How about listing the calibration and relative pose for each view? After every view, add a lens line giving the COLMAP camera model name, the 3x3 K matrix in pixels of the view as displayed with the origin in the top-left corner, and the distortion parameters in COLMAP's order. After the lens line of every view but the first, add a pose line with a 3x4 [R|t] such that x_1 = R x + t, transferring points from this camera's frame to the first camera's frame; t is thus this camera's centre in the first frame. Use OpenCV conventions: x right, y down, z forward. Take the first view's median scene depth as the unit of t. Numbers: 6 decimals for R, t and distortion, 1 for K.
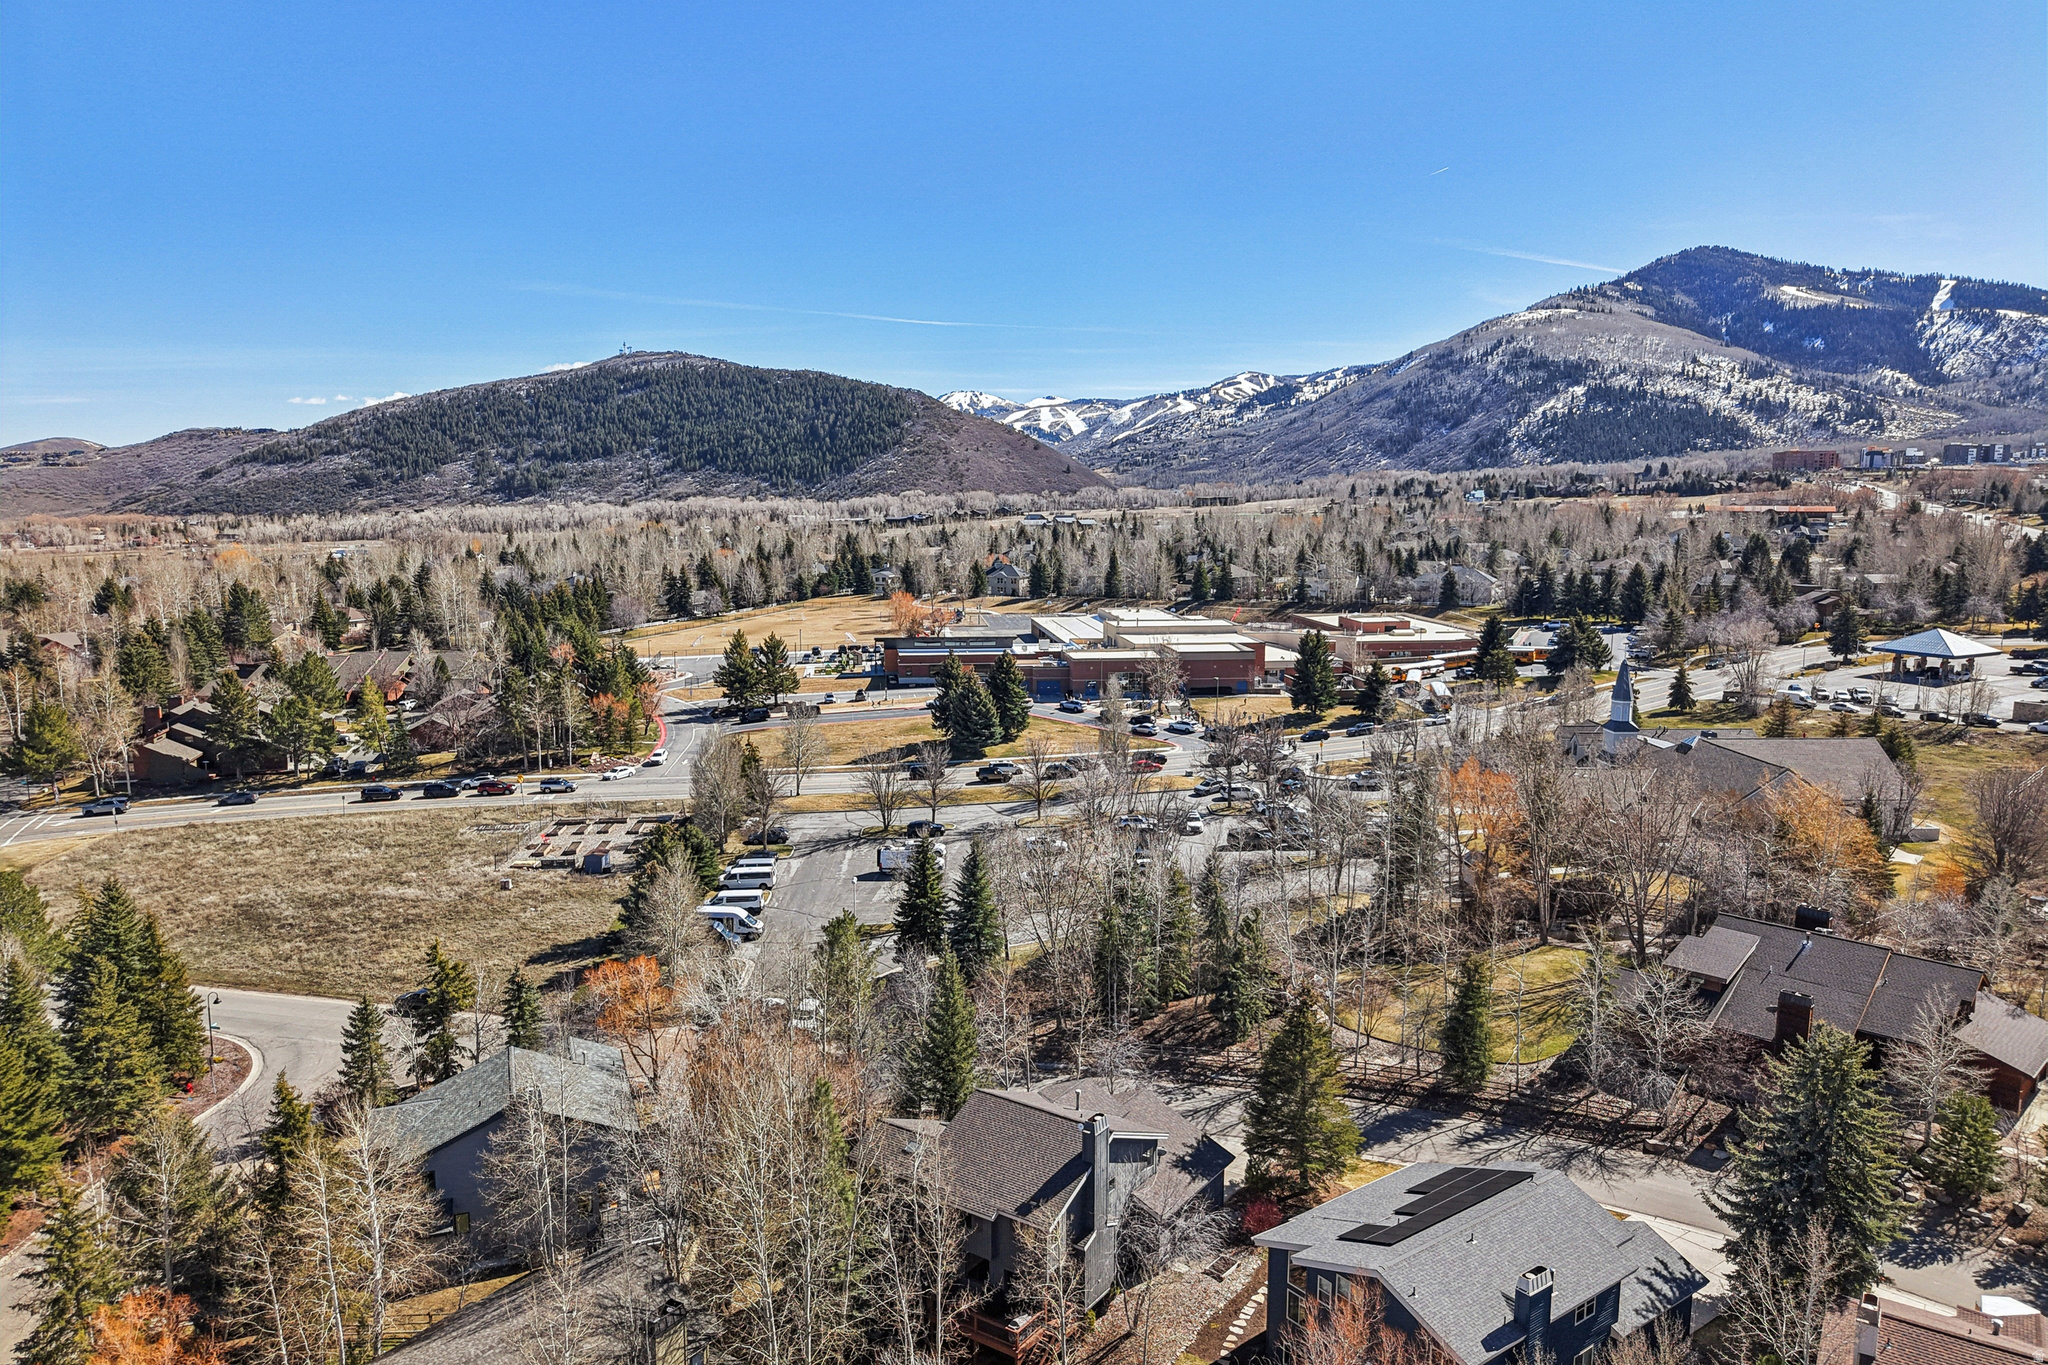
lens RADIAL K [[1400.7, 0, 1011.4], [0, 1400.7, 680.7], [0, 0, 1]] dist [-0.010123, -0.007086]
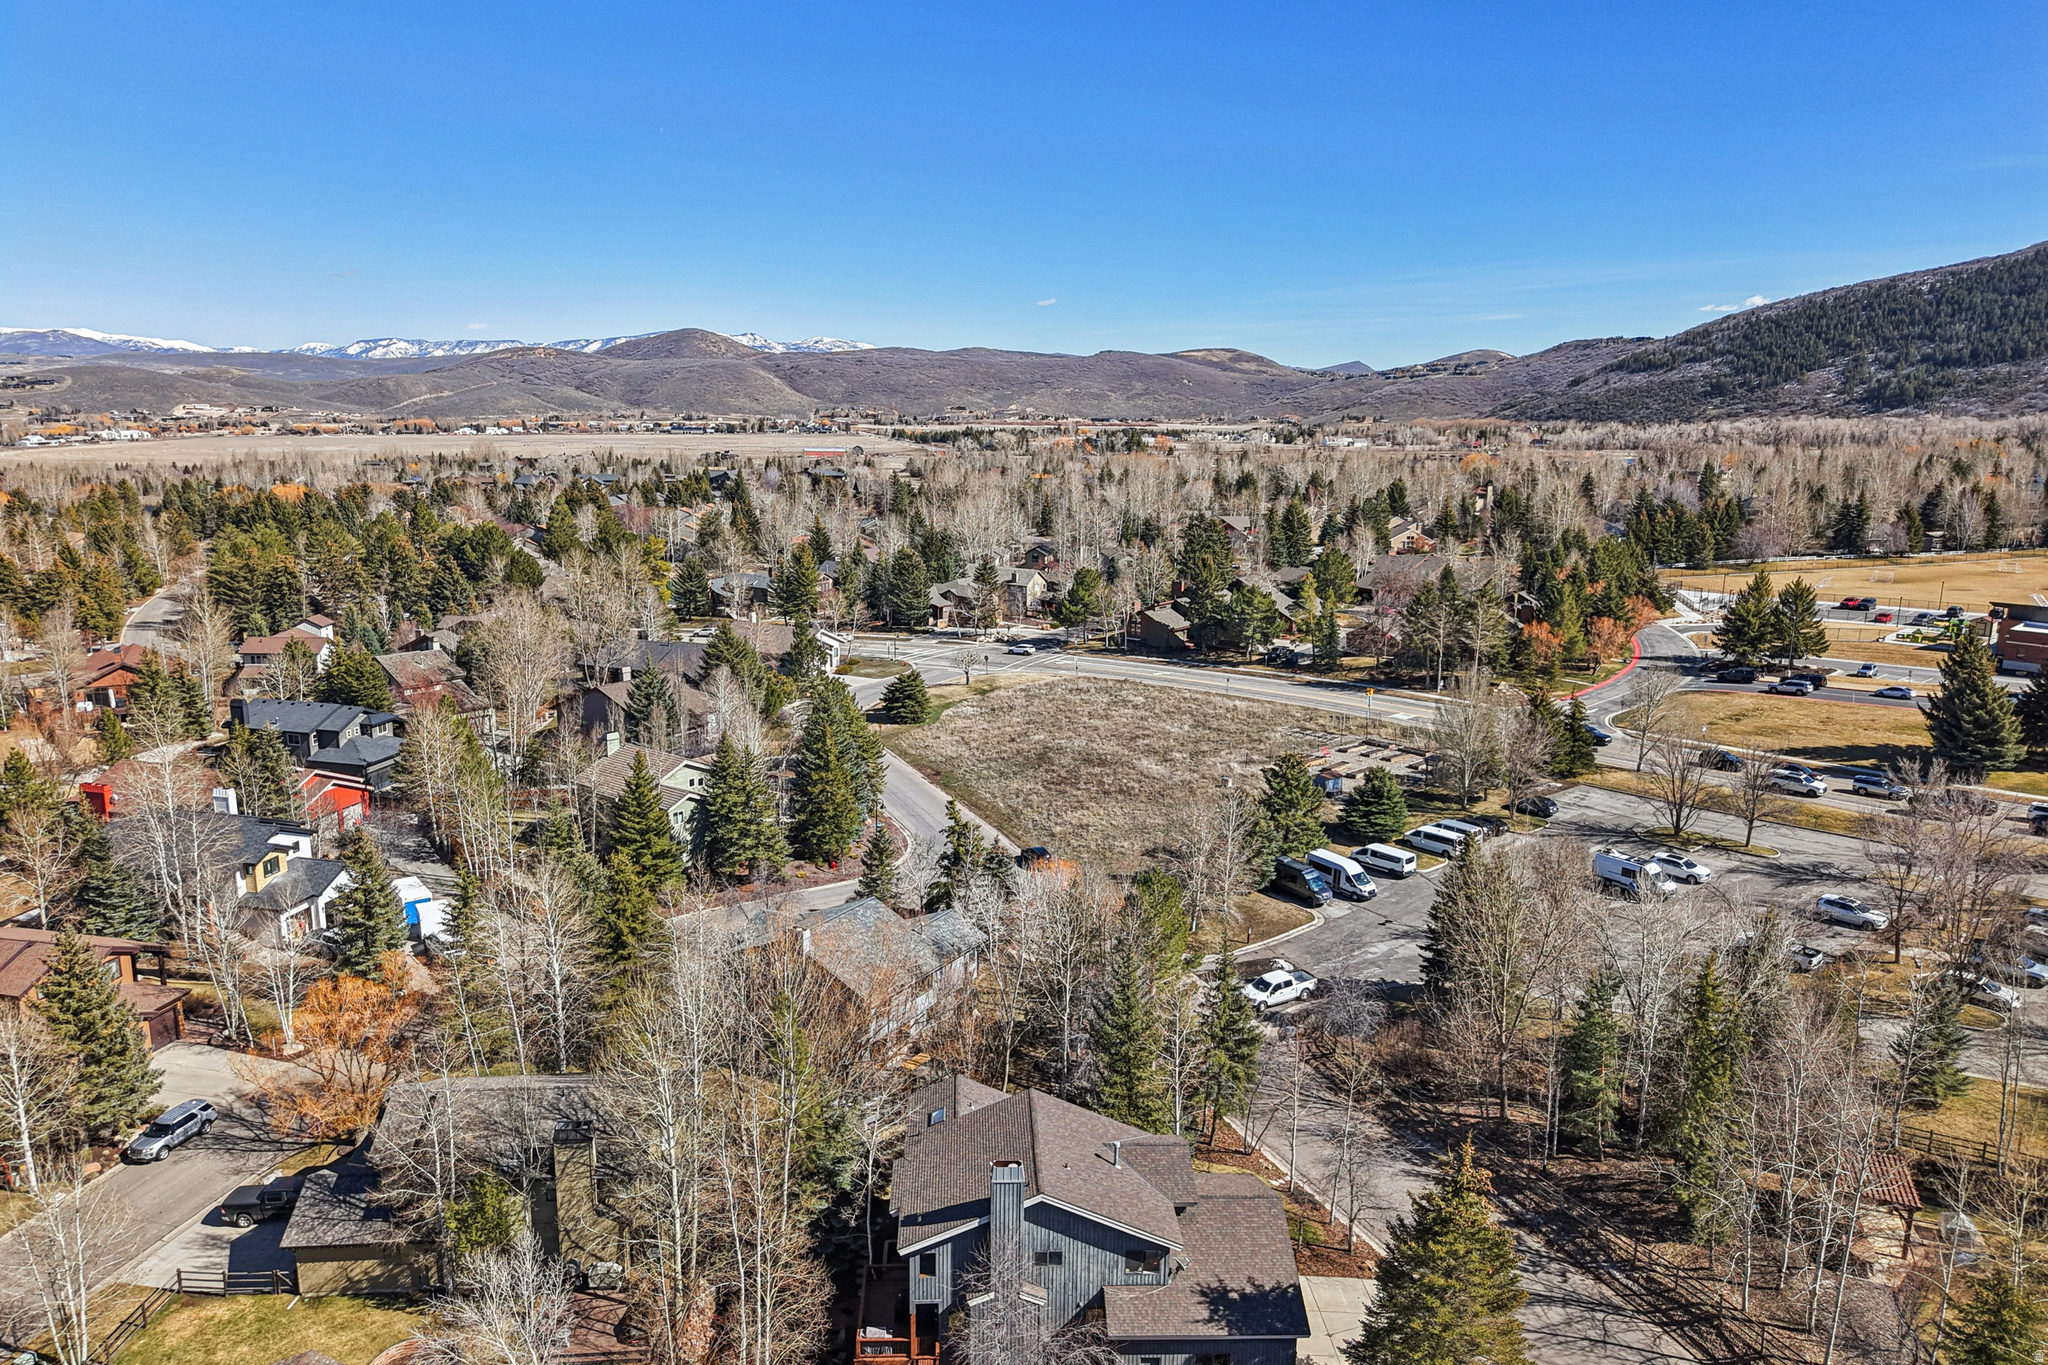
lens RADIAL K [[1400.7, 0, 1011.4], [0, 1400.7, 680.7], [0, 0, 1]] dist [-0.010123, -0.007086]
pose [[0.579947, 0.164431, -0.797887, 0.213722], [-0.113771, 0.986168, 0.120538, -0.020529], [0.806671, 0.020871, 0.590633, 0.164650]]
